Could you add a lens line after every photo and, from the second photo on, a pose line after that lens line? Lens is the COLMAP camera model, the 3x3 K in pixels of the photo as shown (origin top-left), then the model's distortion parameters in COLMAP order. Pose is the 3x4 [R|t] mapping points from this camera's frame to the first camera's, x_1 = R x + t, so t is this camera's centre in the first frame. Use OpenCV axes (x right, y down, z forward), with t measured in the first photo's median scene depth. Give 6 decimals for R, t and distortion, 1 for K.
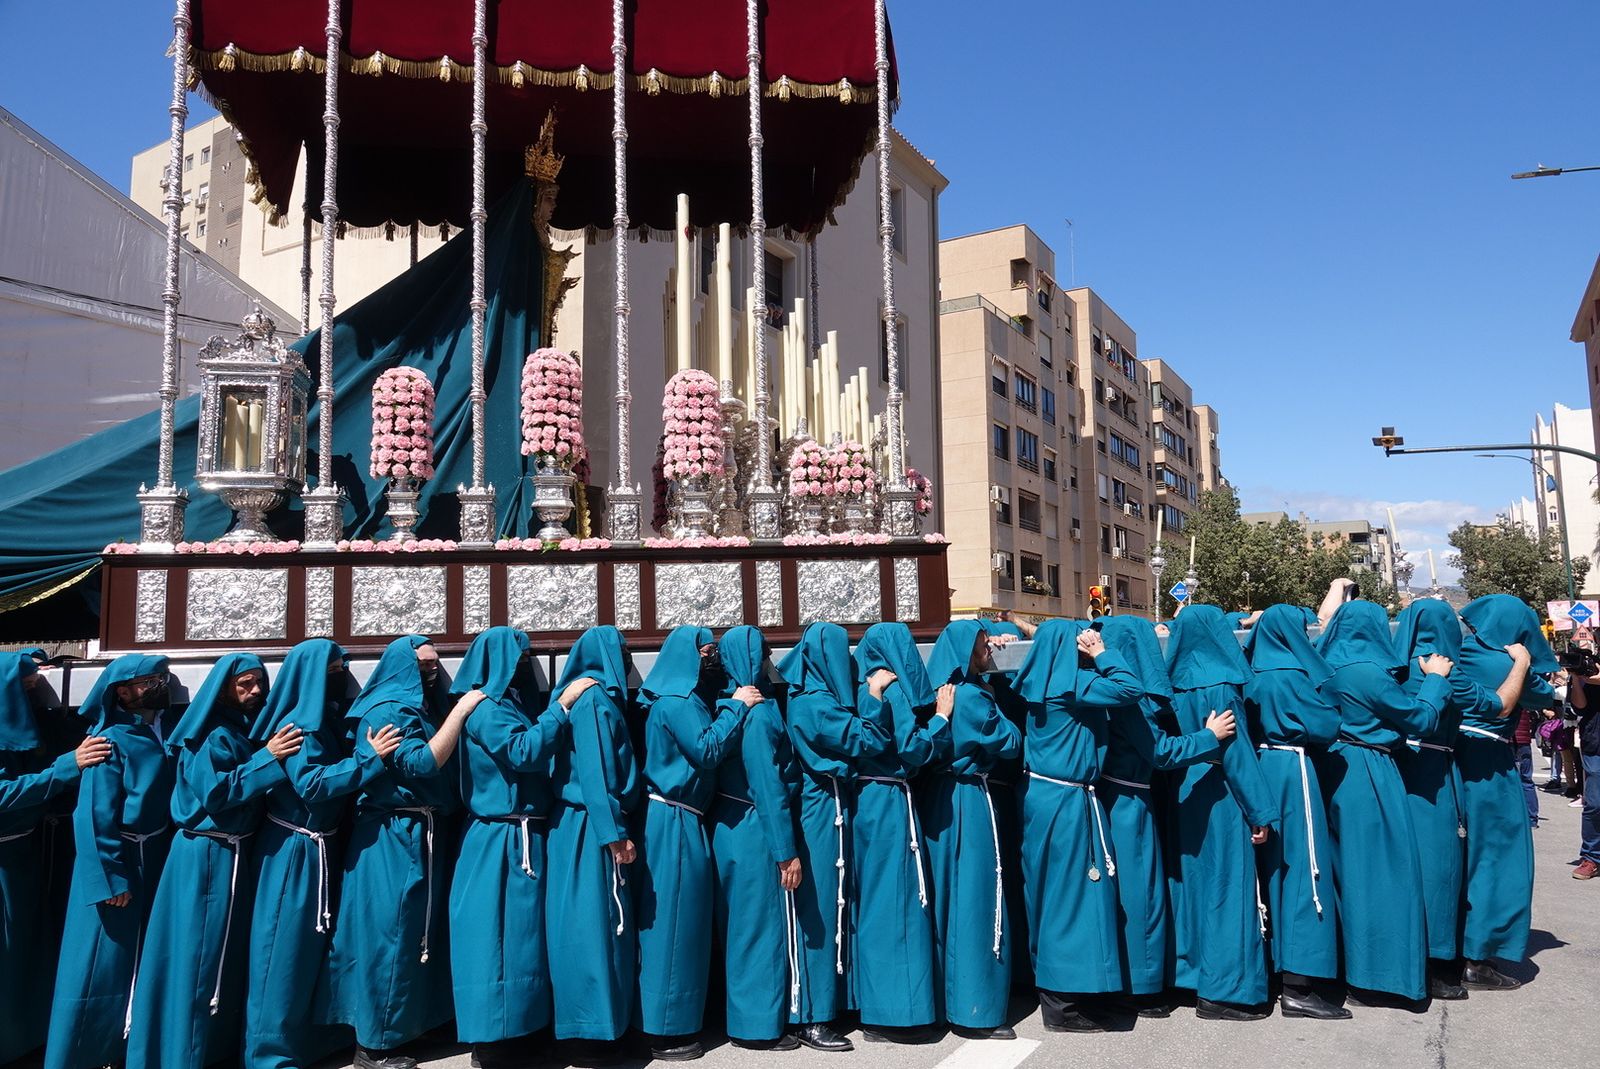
lens RADIAL K [[1108.2, 0, 802.7], [0, 1108.2, 531.7], [0, 0, 1]] dist [-0.004115, -0.001668]
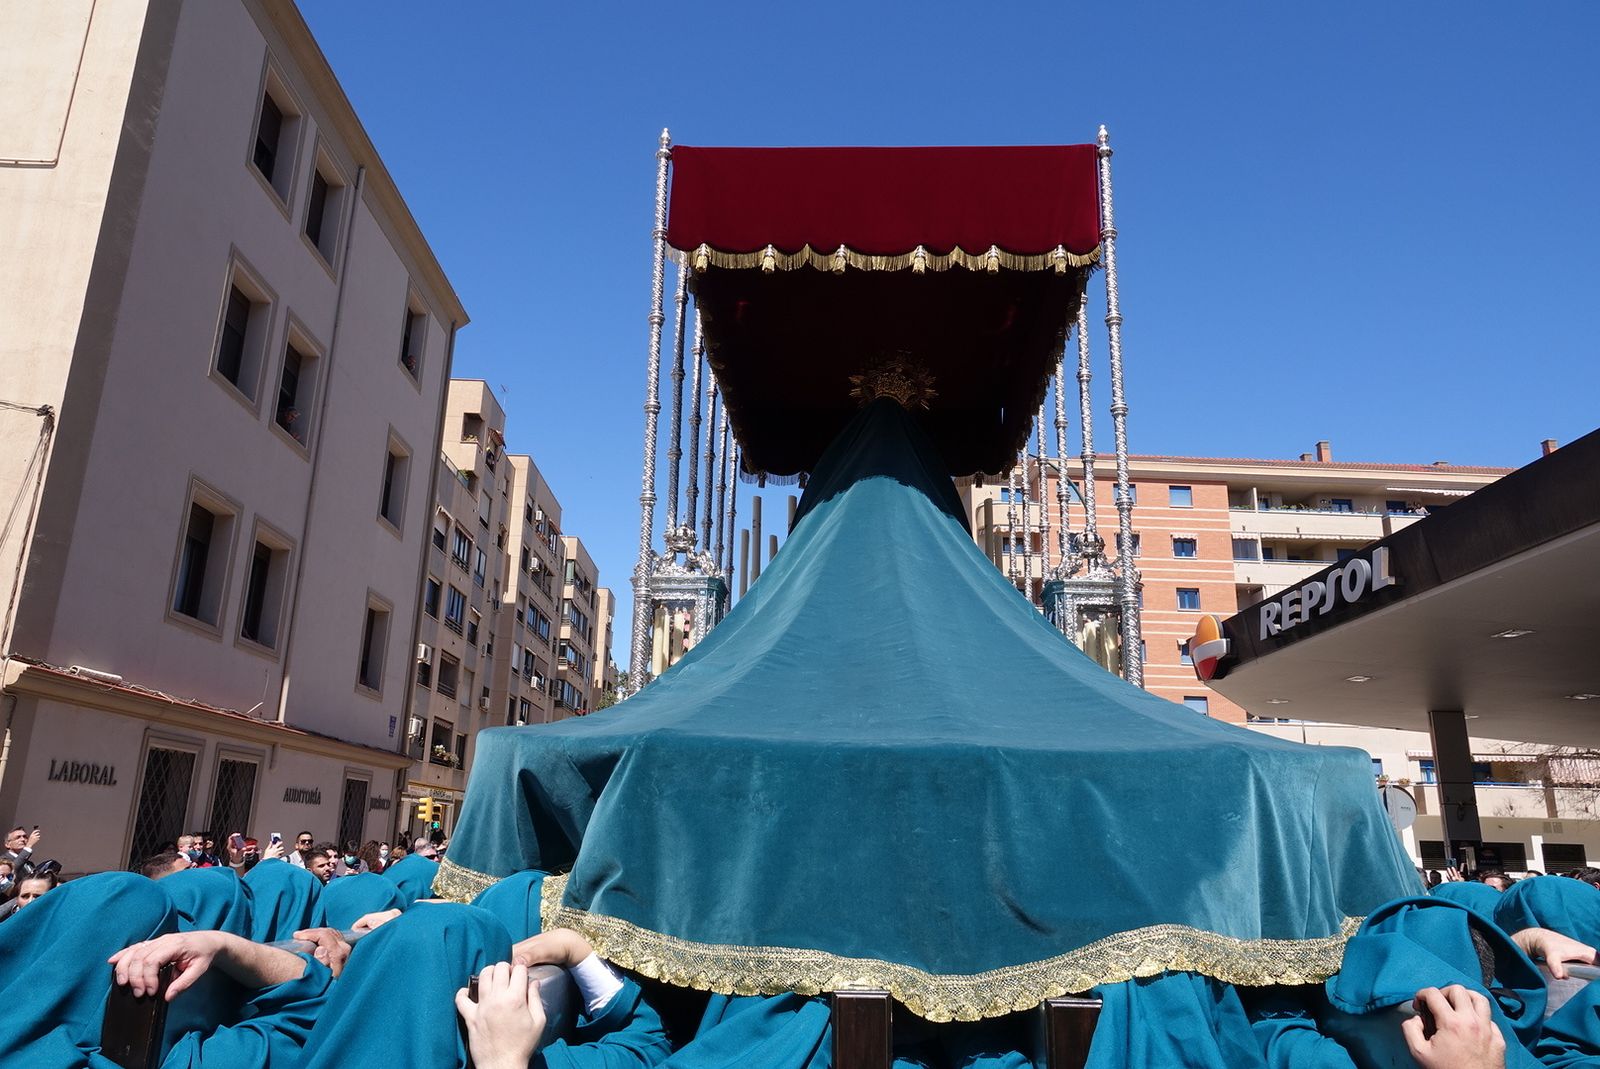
lens RADIAL K [[1108.2, 0, 802.7], [0, 1108.2, 531.7], [0, 0, 1]] dist [-0.004115, -0.001668]
pose [[0.840012, 0.173496, 0.514080, -0.038732], [-0.094222, 0.979746, -0.176693, 0.000069], [-0.534323, 0.099987, 0.839346, 0.035247]]
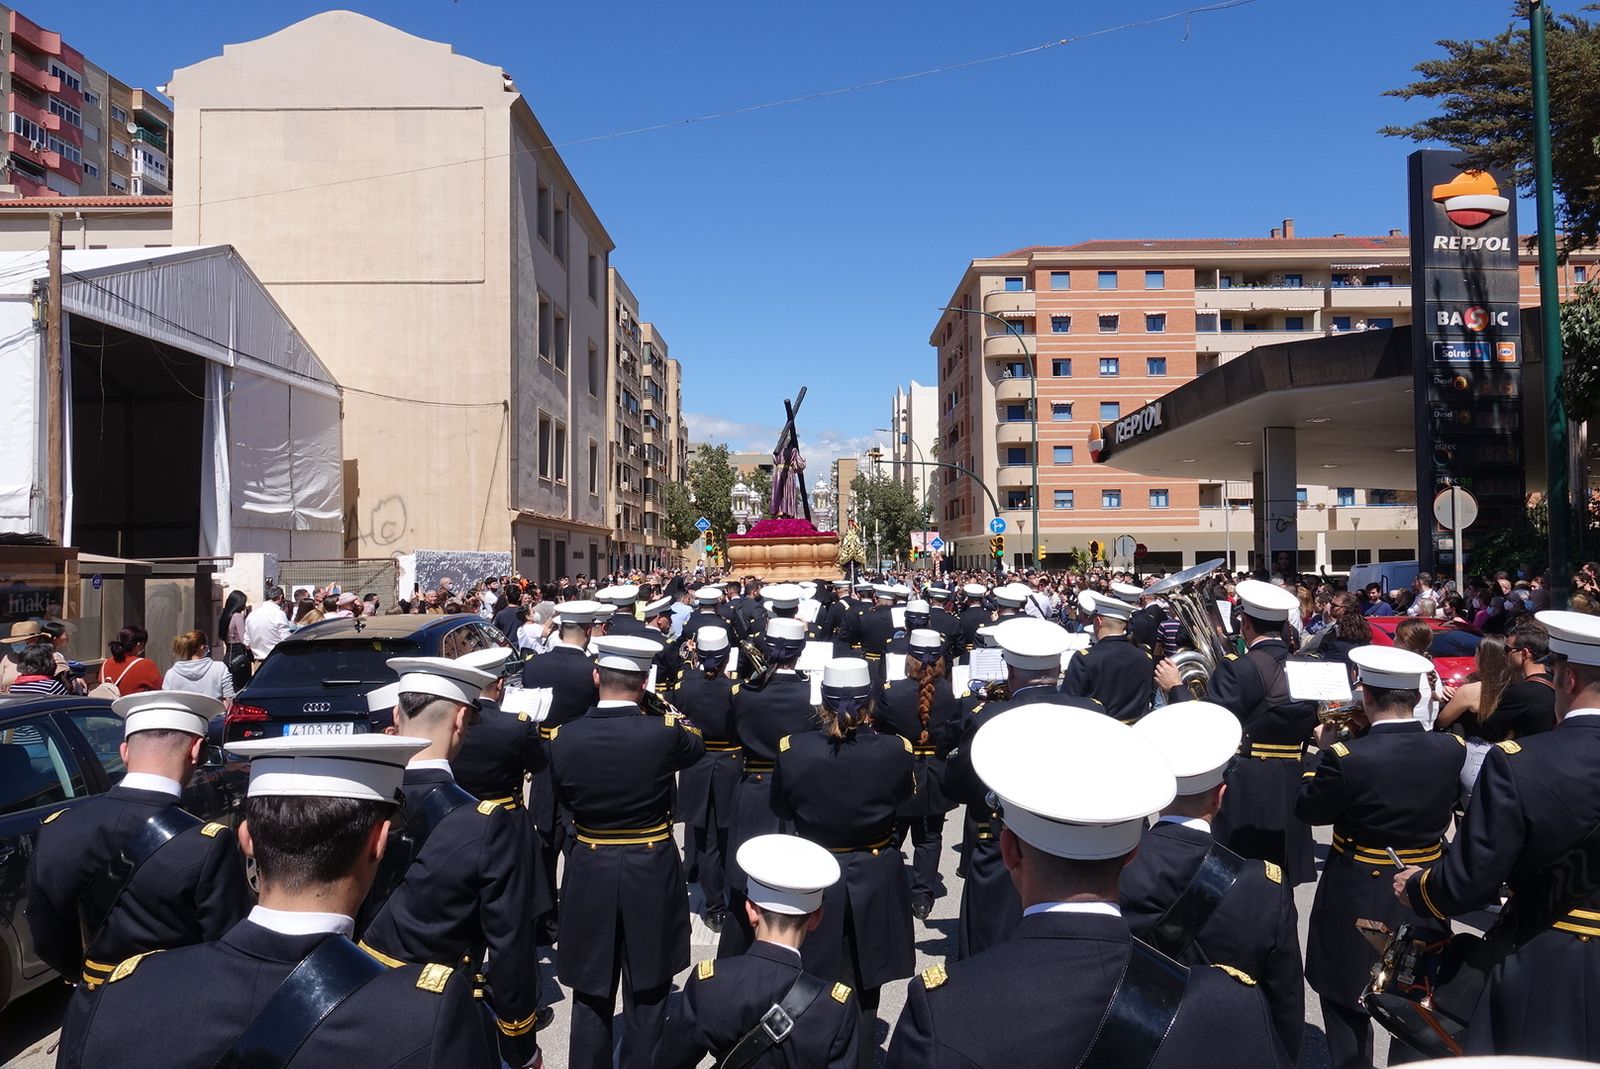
lens RADIAL K [[1108.2, 0, 802.7], [0, 1108.2, 531.7], [0, 0, 1]] dist [-0.004115, -0.001668]
pose [[0.864987, 0.016499, 0.501523, -0.172518], [-0.058573, 0.995947, 0.068257, -0.027658], [-0.498364, -0.088417, 0.862448, -0.182102]]
